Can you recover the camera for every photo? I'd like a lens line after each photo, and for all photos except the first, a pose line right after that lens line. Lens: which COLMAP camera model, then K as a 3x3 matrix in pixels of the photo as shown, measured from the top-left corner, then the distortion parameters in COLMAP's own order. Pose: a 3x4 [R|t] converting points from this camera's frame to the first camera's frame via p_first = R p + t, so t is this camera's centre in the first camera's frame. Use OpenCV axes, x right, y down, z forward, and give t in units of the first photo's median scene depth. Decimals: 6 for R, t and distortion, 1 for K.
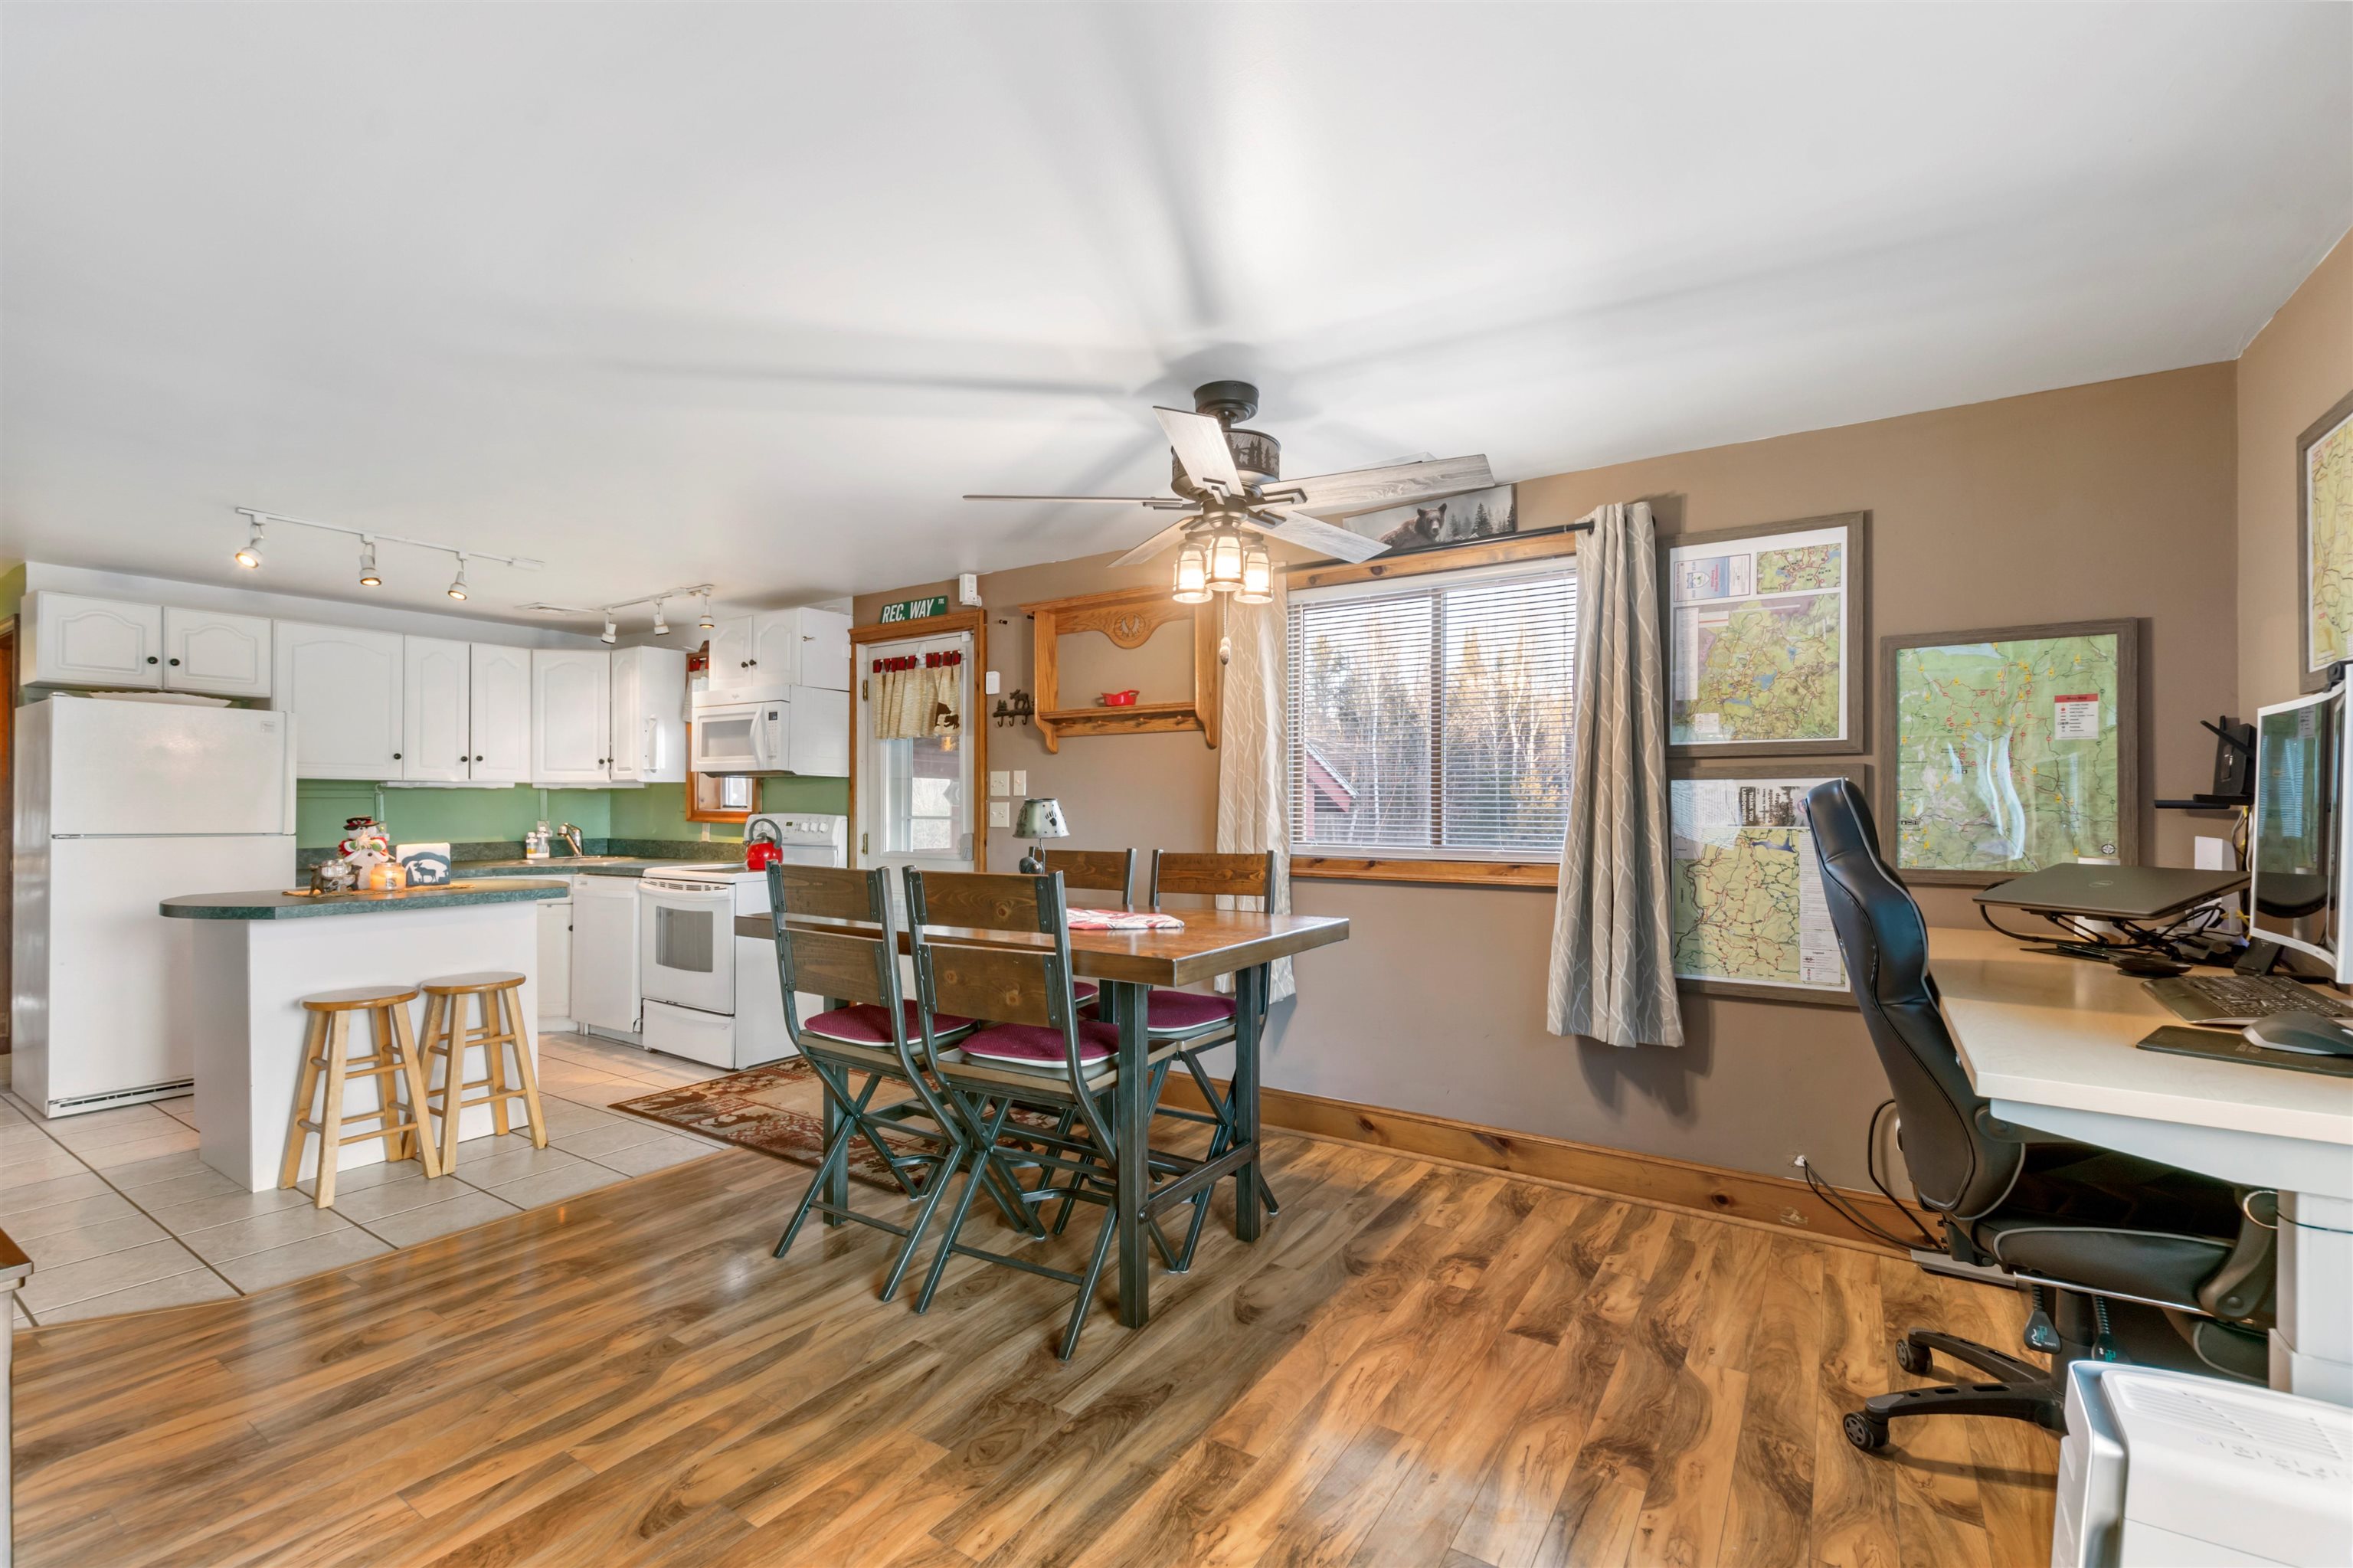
lens RADIAL K [[1008.3, 0, 1167.1], [0, 1008.3, 800.4], [0, 0, 1]] dist [0.003180, -0.000116]
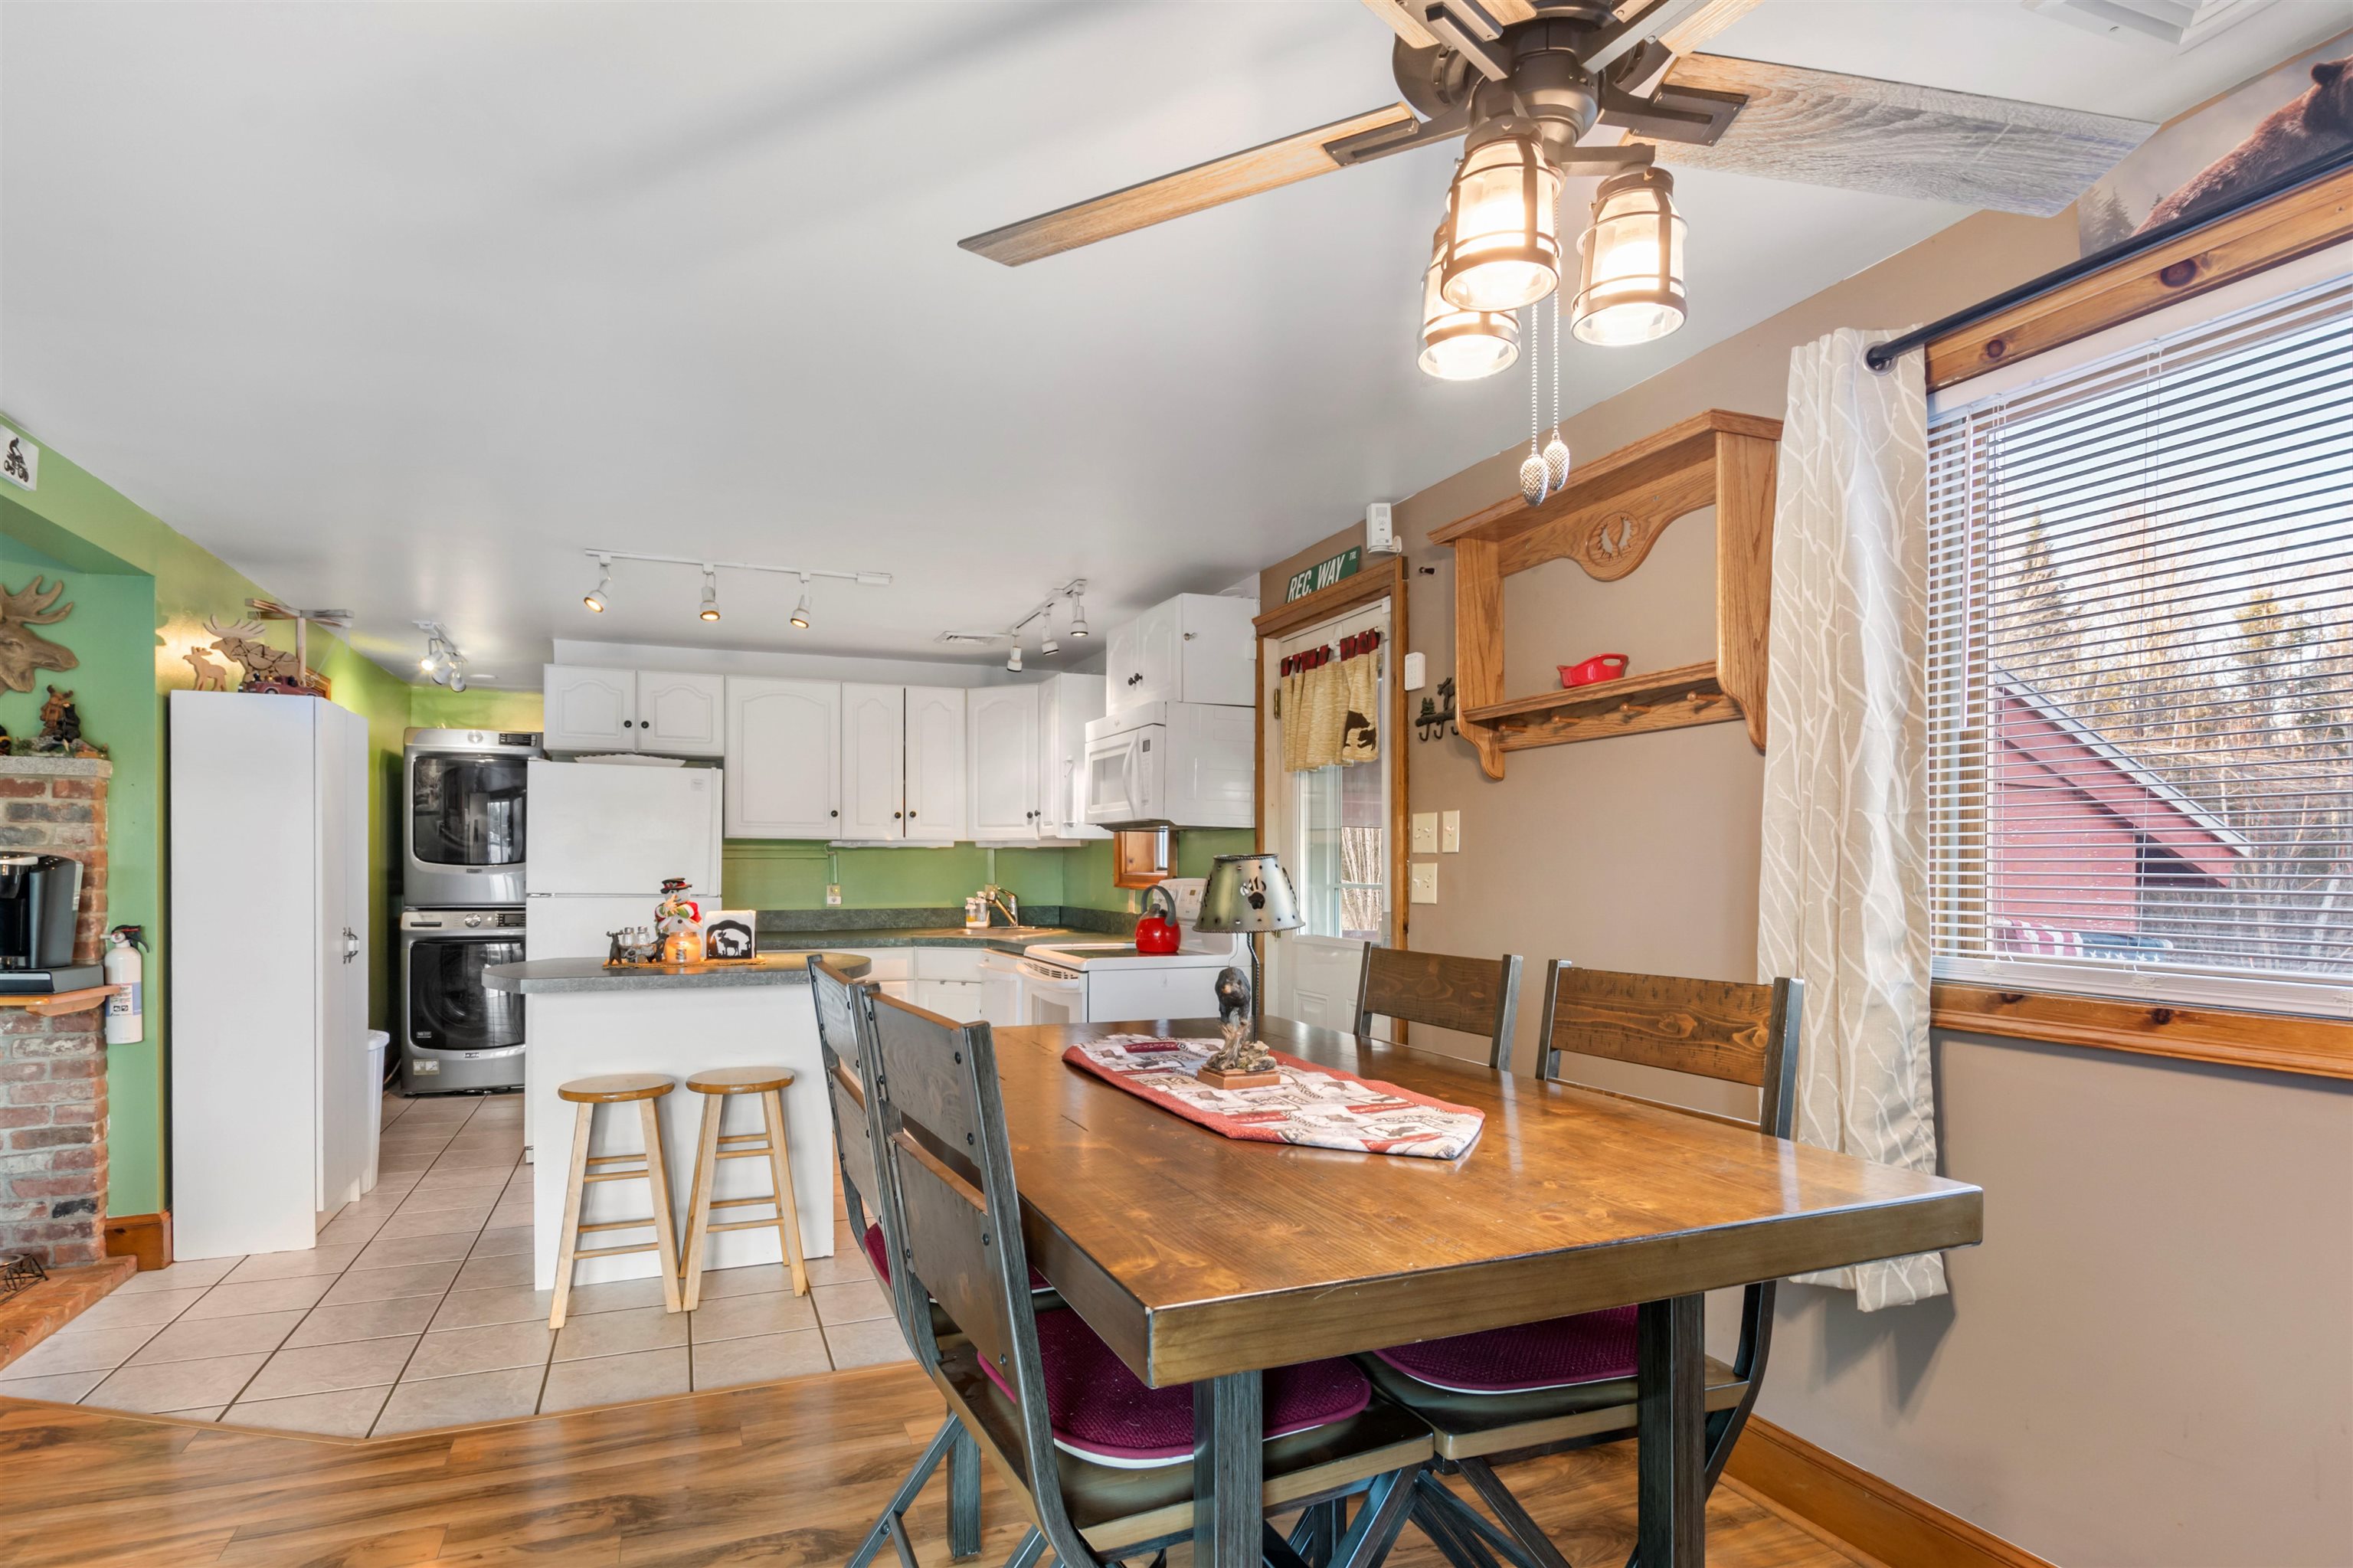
lens RADIAL K [[1191.5, 0, 1145.1], [0, 1191.5, 861.3], [0, 0, 1]] dist [-0.000361, 0.000685]
pose [[0.821230, -0.000607, -0.570598, 0.112536], [-0.000113, 0.999999, -0.001226, 0.001889], [0.570598, 0.001071, 0.821229, 0.306669]]
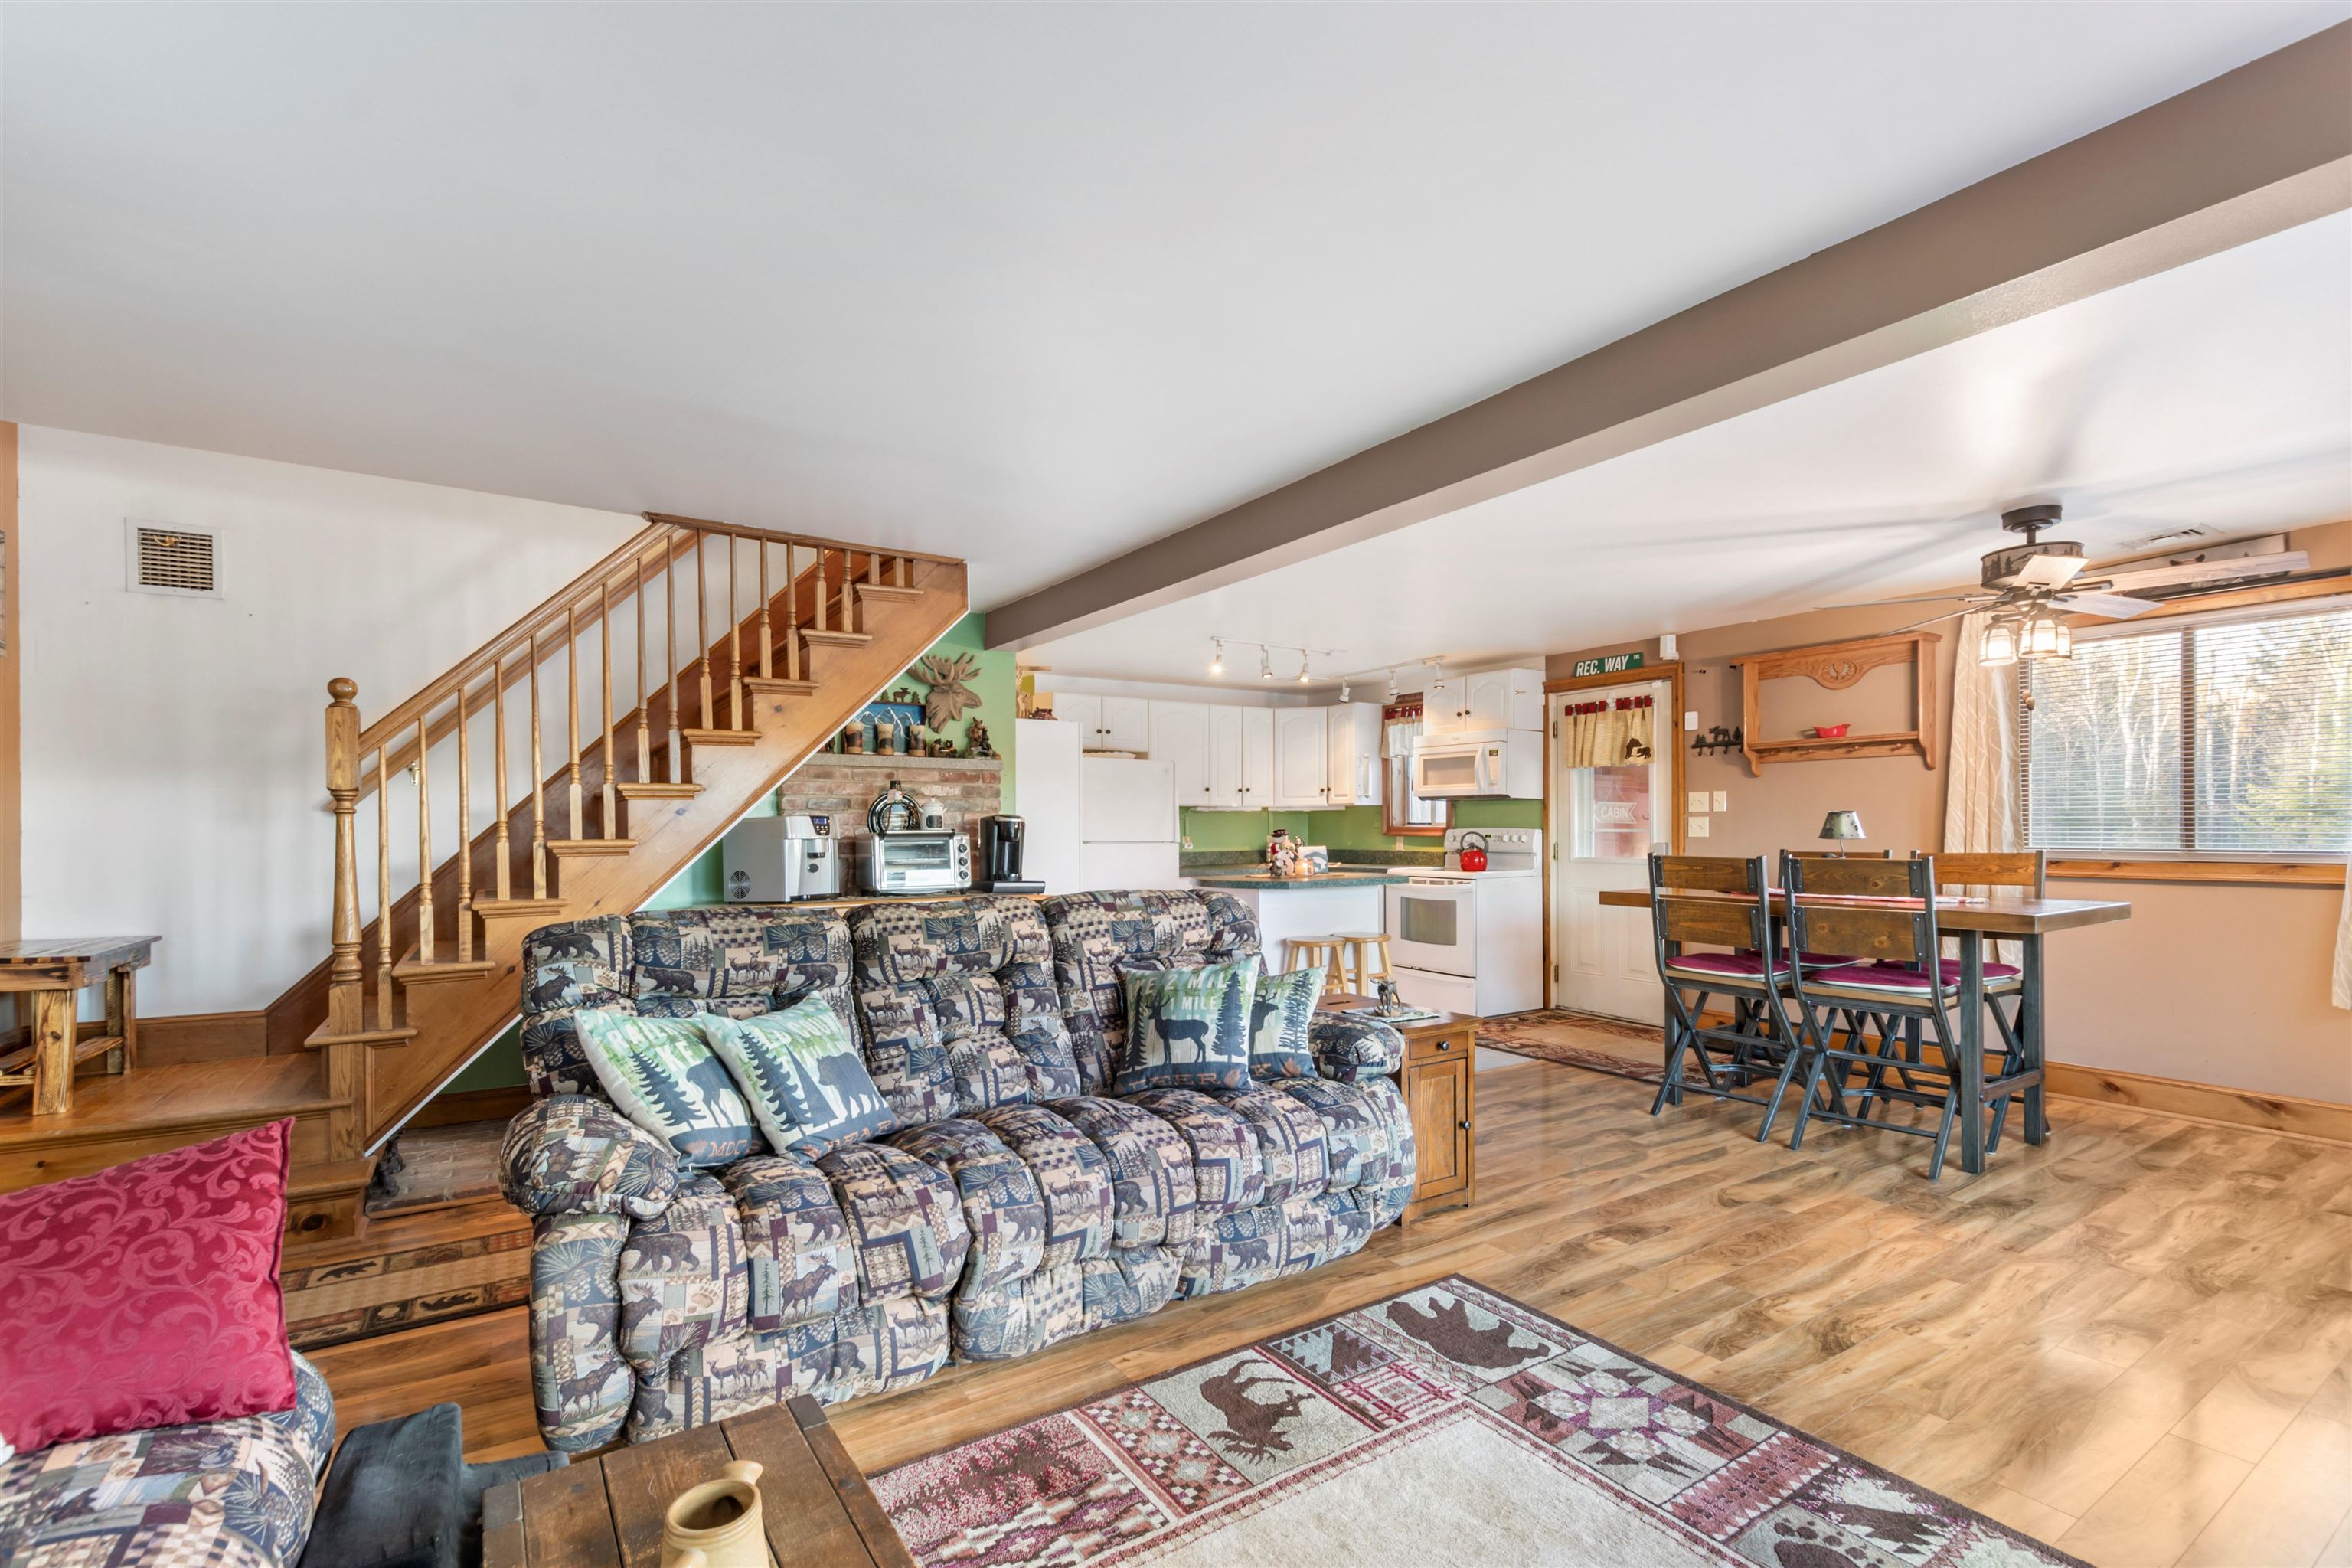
lens RADIAL K [[1034.7, 0, 1170.0], [0, 1034.7, 825.9], [0, 0, 1]] dist [0.000868, -0.000882]
pose [[0.918242, -0.005103, -0.395987, -0.263496], [0.006168, 0.999980, 0.001418, 0.007009], [0.395972, -0.003744, 0.918255, -0.431957]]
